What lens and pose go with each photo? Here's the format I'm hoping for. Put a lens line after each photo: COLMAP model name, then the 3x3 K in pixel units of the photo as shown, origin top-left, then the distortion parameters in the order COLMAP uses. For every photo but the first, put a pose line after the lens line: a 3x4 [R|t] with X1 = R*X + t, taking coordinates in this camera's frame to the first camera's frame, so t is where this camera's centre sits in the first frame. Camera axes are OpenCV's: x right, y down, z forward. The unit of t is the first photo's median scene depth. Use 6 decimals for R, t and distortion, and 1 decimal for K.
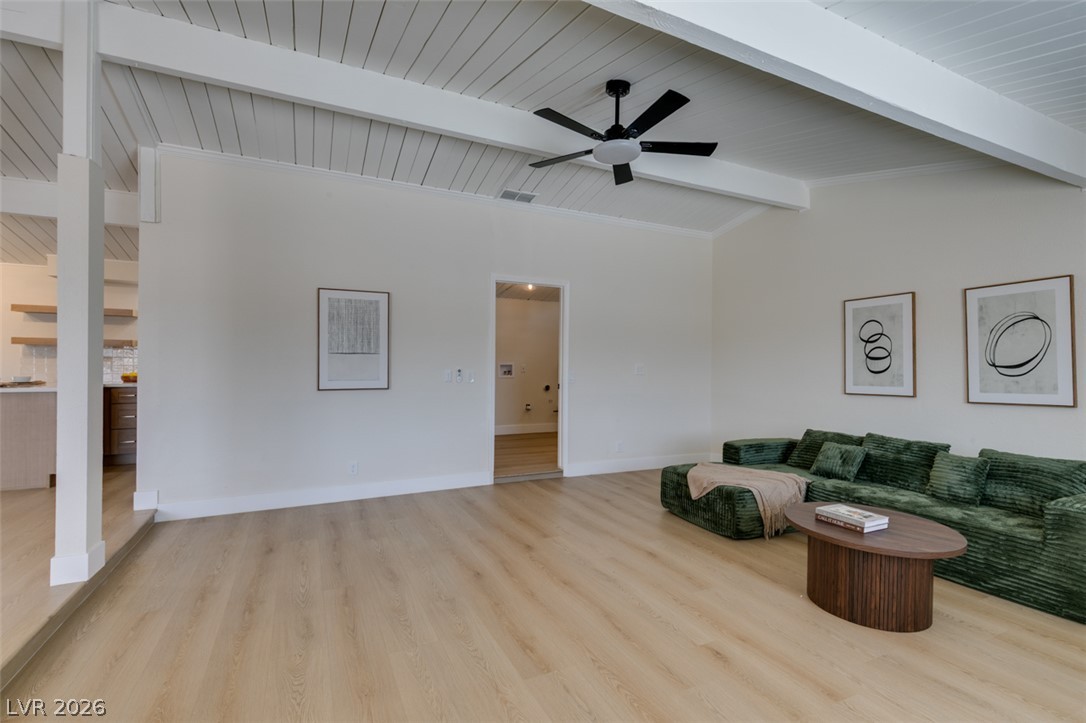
lens RADIAL K [[494.9, 0, 535.9], [0, 494.9, 374.4], [0, 0, 1]] dist [-0.009365, -0.000001]
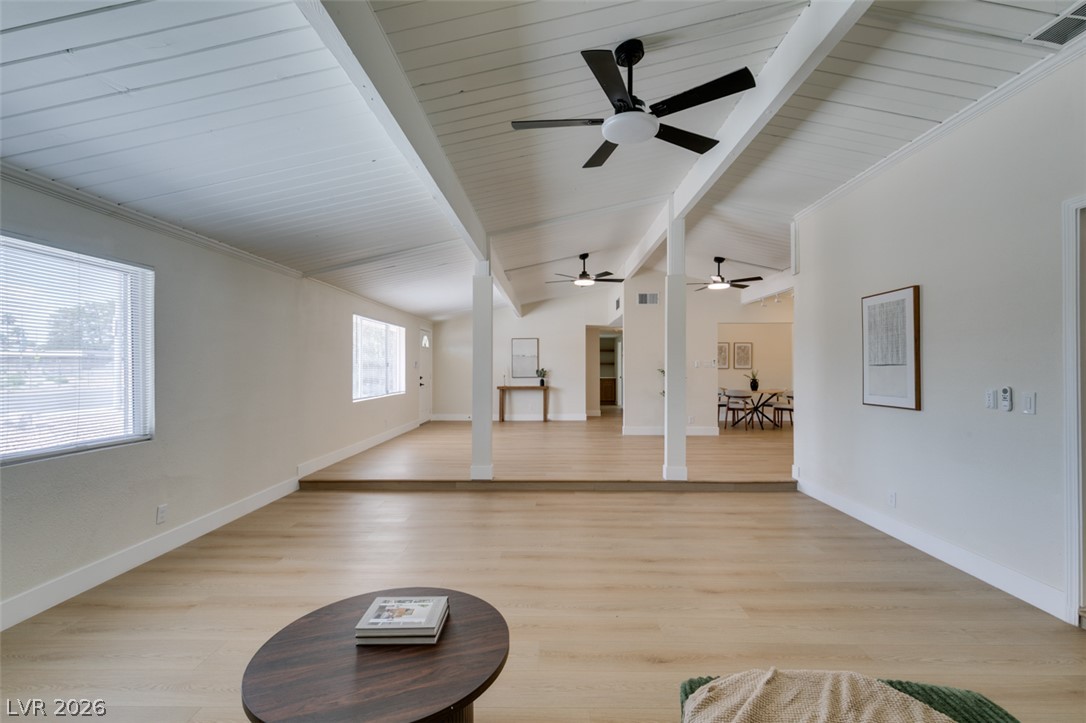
lens RADIAL K [[487.4, 0, 546.6], [0, 487.4, 367.2], [0, 0, 1]] dist [0.003427, 0.000034]
pose [[-0.447980, -0.009645, -0.893991, 0.674458], [-0.021196, 0.999775, -0.000165, -0.026092], [0.893792, 0.018875, -0.448084, 0.862457]]
